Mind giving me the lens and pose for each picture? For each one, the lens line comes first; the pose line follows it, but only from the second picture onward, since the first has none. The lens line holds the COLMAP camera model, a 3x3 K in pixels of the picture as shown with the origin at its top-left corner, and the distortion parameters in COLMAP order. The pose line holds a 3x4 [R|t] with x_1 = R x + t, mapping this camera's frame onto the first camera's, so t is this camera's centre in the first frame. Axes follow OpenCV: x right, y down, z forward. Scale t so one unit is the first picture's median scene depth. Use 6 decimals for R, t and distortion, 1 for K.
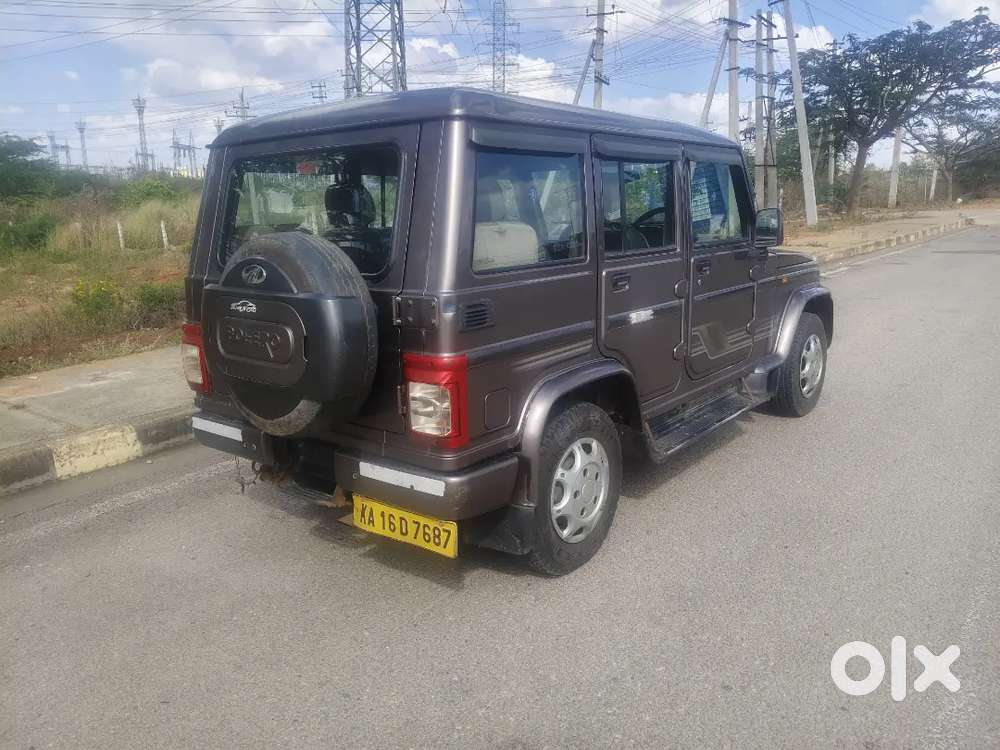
lens RADIAL K [[759.6, 0, 500.1], [0, 759.6, 383.1], [0, 0, 1]] dist [0.008201, 0.001415]
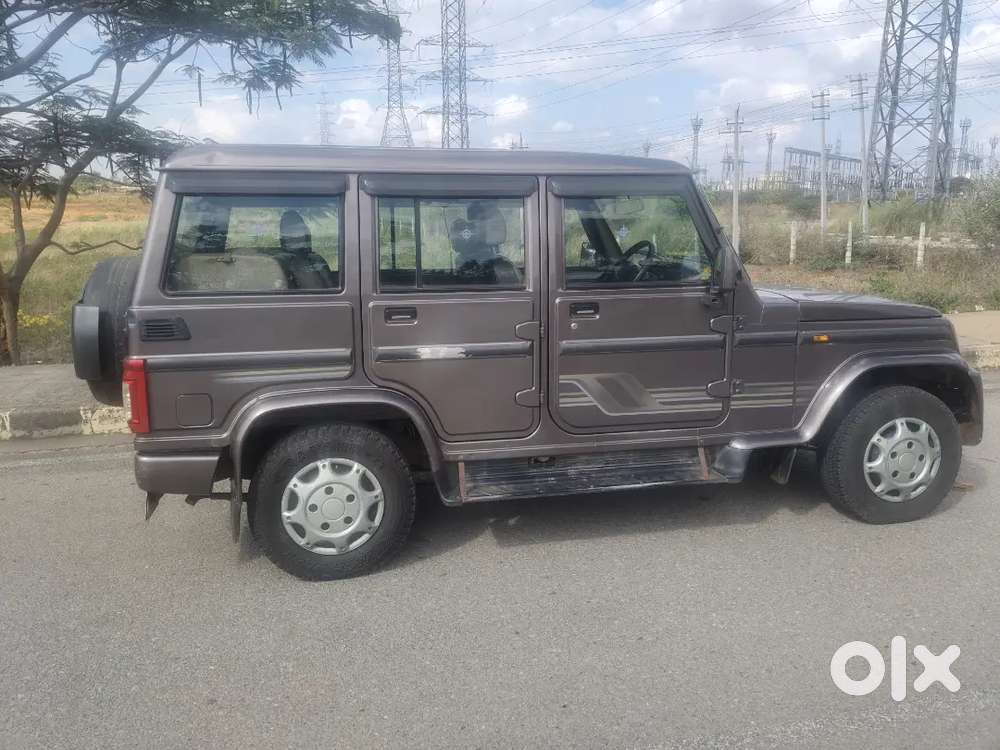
lens RADIAL K [[764.0, 0, 500.0], [0, 764.0, 375.0], [0, 0, 1]] dist [-0.003192, -0.000940]
pose [[0.773735, 0.135792, -0.618785, 0.951199], [-0.151210, 0.988112, 0.027765, -0.108484], [0.615199, 0.072084, 0.785070, 0.302995]]
